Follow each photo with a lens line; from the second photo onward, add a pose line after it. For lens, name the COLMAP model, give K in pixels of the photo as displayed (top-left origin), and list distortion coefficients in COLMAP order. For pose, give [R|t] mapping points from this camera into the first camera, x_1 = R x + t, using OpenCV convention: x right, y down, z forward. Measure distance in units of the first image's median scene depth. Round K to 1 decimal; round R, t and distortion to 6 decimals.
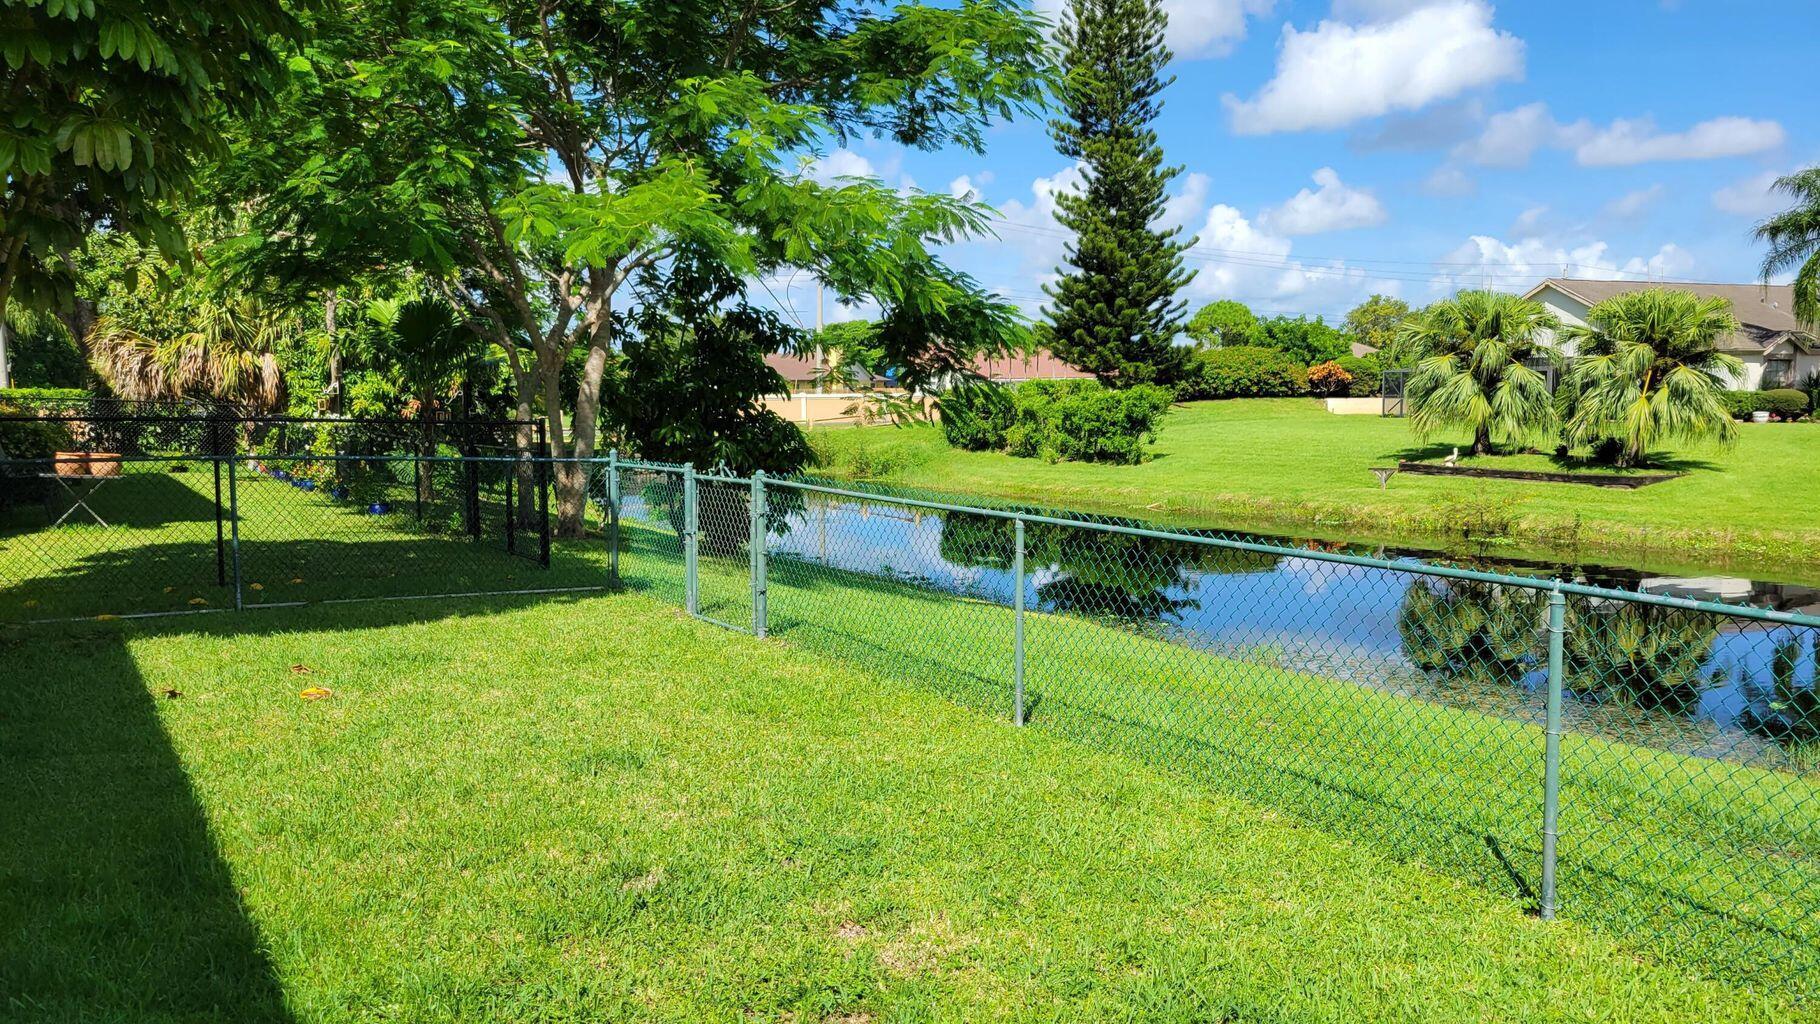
lens RADIAL K [[1373.1, 0, 895.4], [0, 1373.1, 504.7], [0, 0, 1]] dist [0.045324, -0.011567]
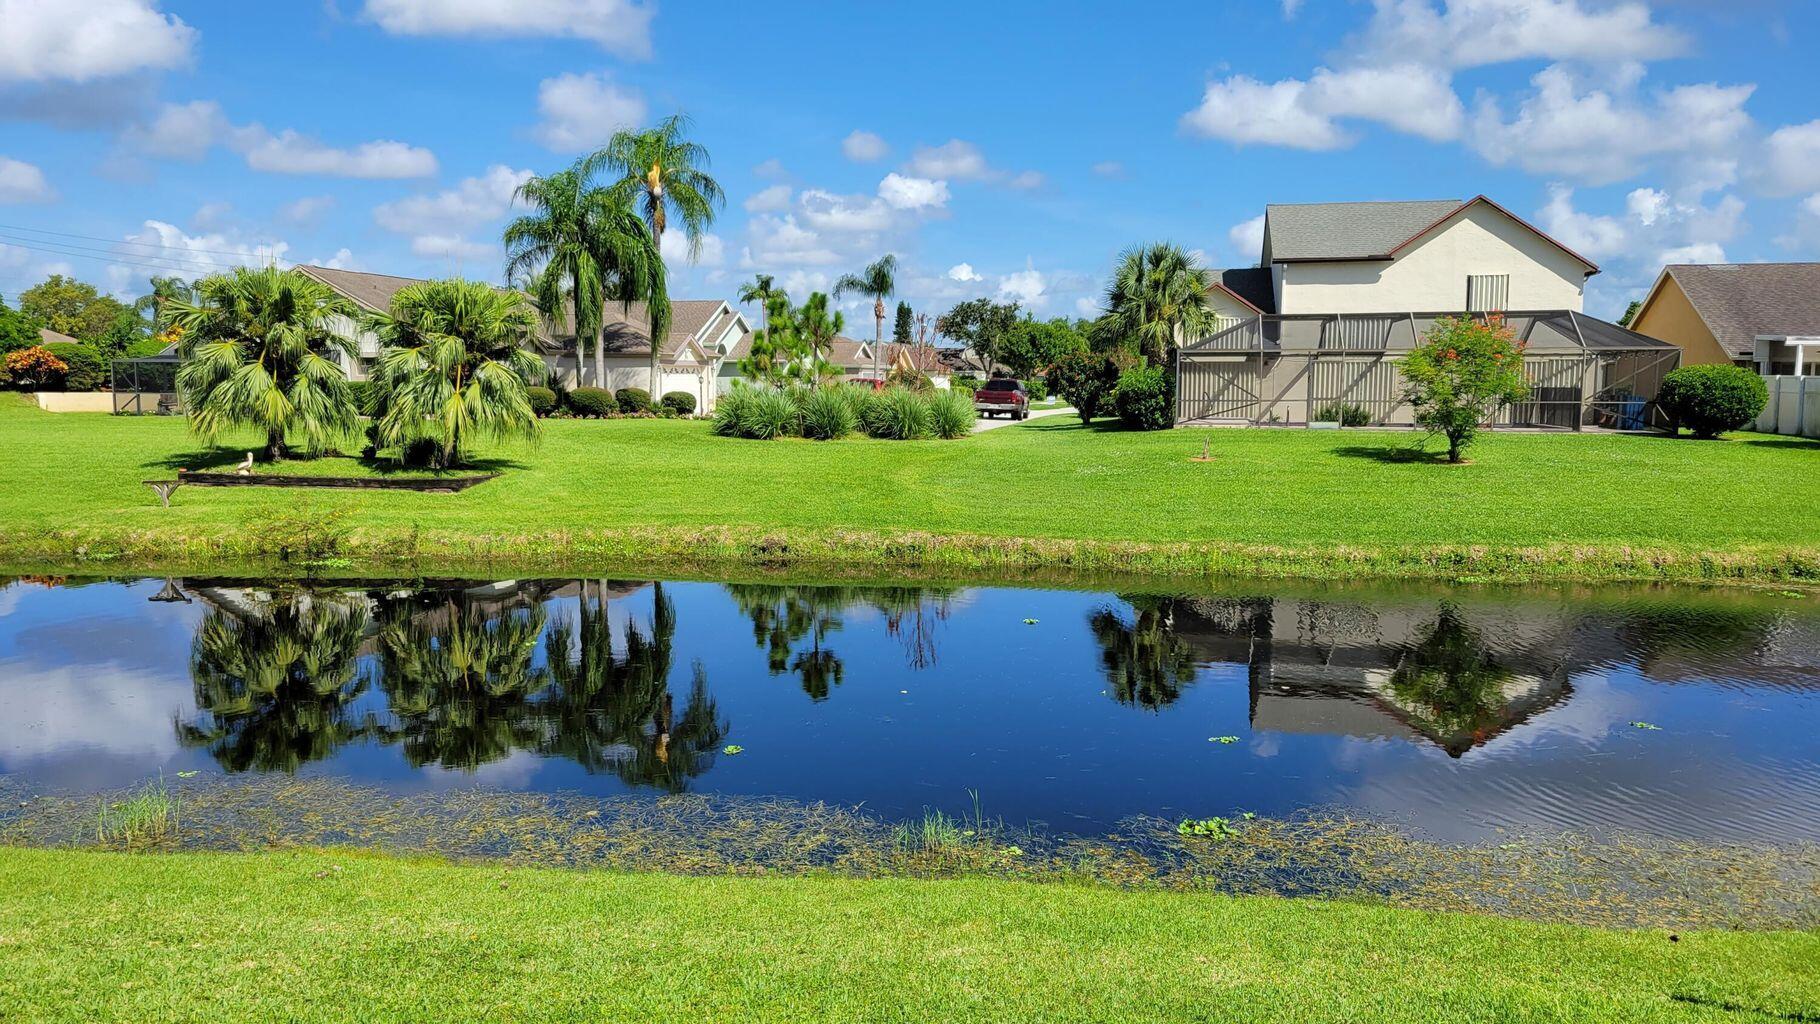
lens RADIAL K [[1373.1, 0, 876.1], [0, 1373.1, 495.6], [0, 0, 1]] dist [0.045324, -0.011567]
pose [[0.649131, -0.054662, 0.758710, 0.011523], [0.057003, 0.998106, 0.023140, -0.012276], [-0.758538, 0.028228, 0.651018, 0.159432]]
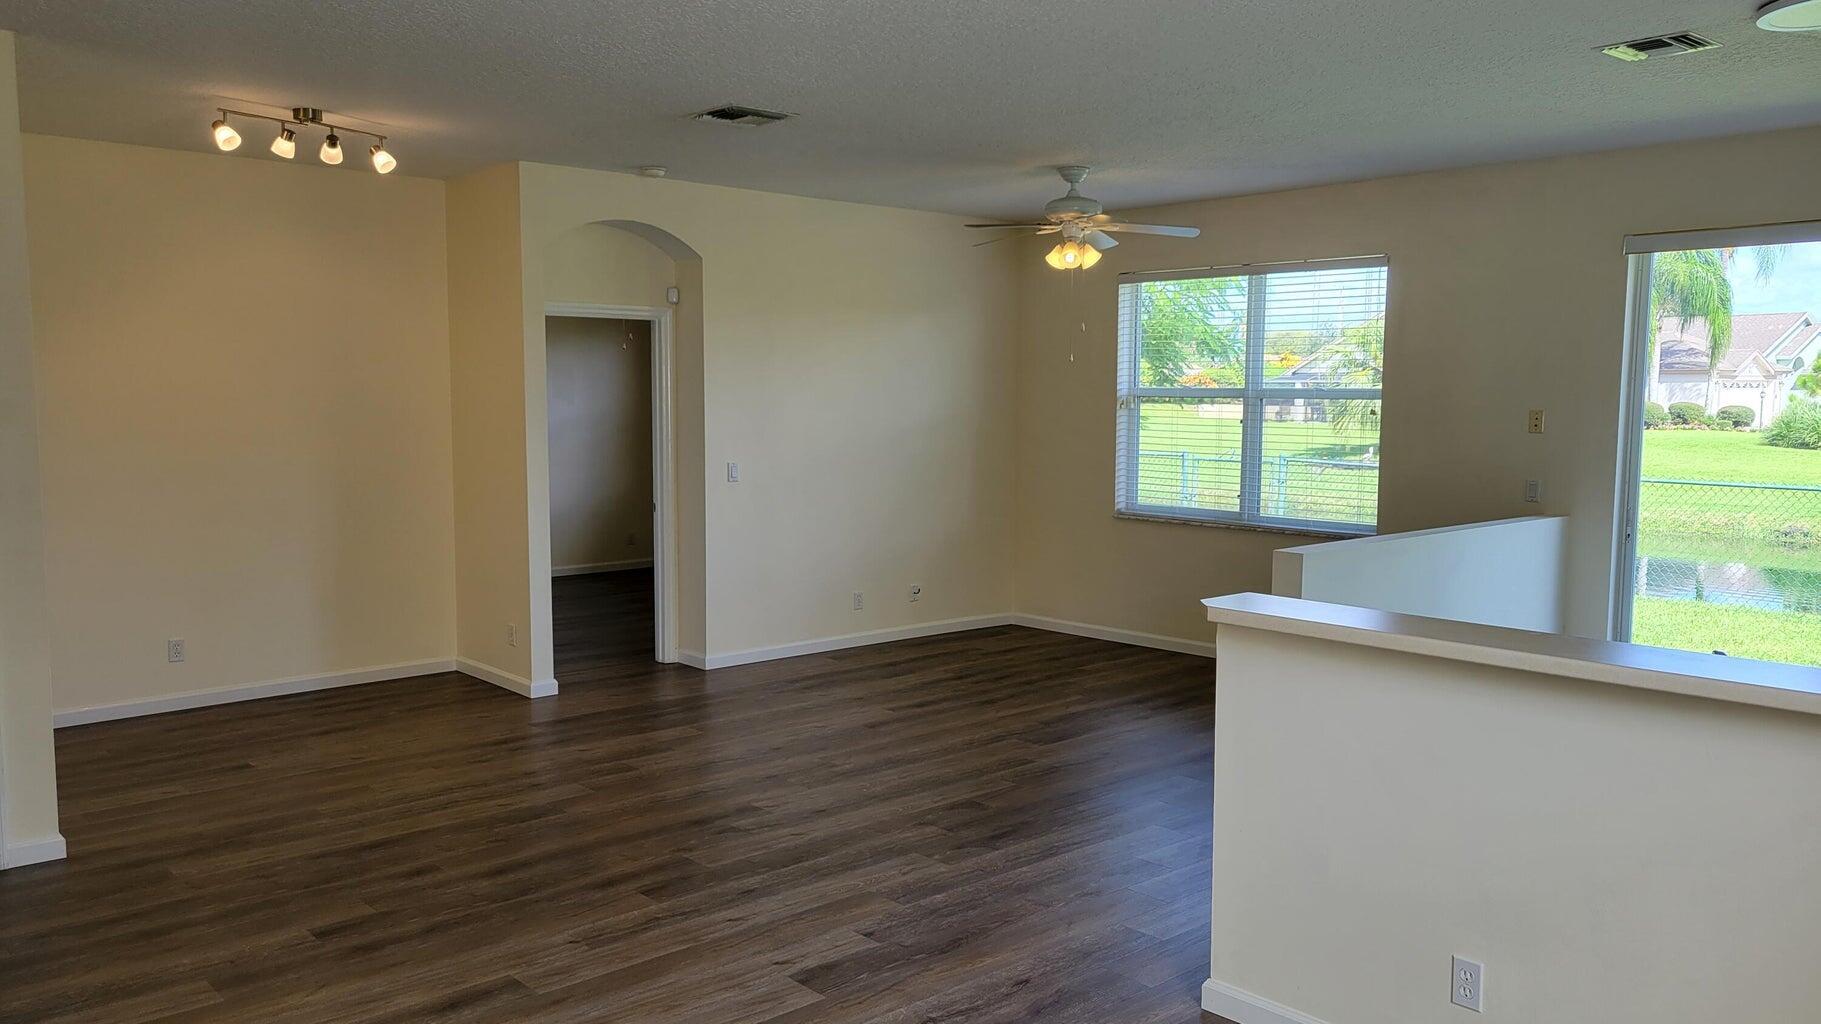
lens RADIAL K [[1373.8, 0, 913.0], [0, 1373.8, 541.3], [0, 0, 1]] dist [0.045324, -0.011567]
pose [[0.984394, -0.007502, 0.175818, -0.193852], [0.003013, 0.999663, 0.025789, 0.008168], [-0.175952, -0.024856, 0.984085, -0.110847]]
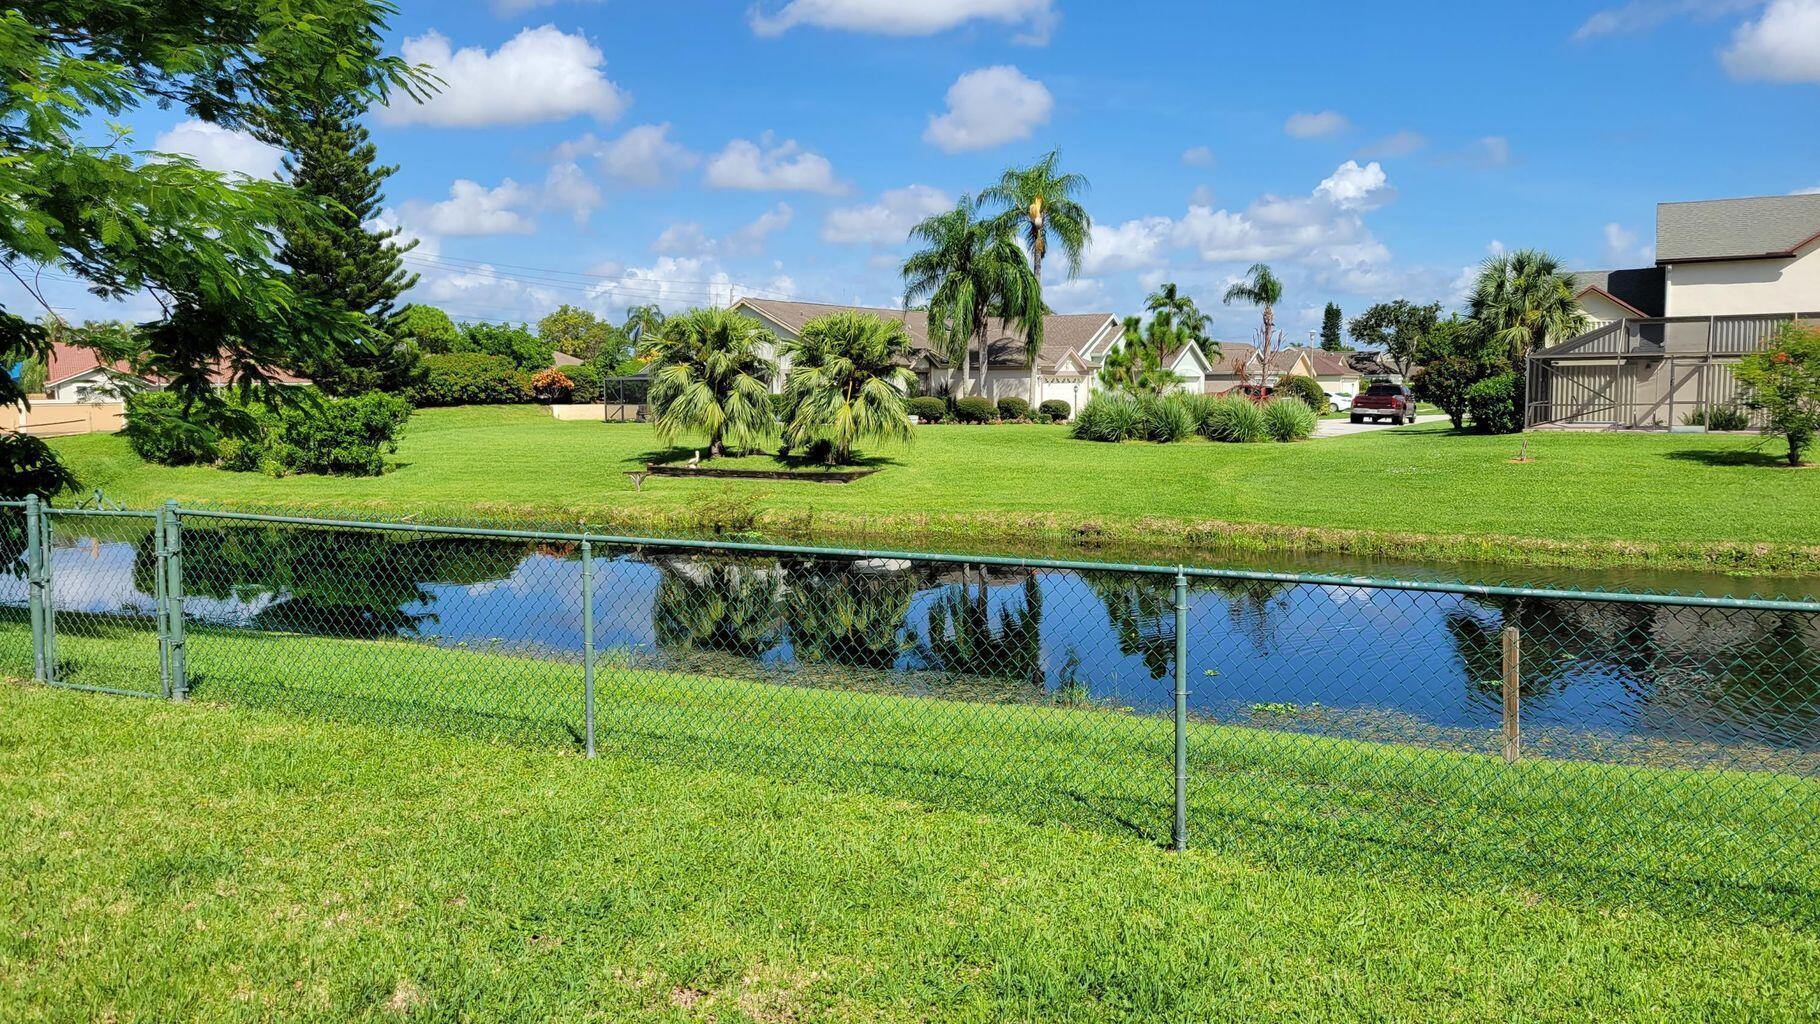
lens RADIAL K [[1373.1, 0, 866.5], [0, 1373.1, 474.0], [0, 0, 1]] dist [0.045324, -0.011567]
pose [[0.851854, -0.031830, 0.522812, -0.043397], [0.045571, 0.998871, -0.013438, -0.002430], [-0.521793, 0.035272, 0.852342, 0.014575]]
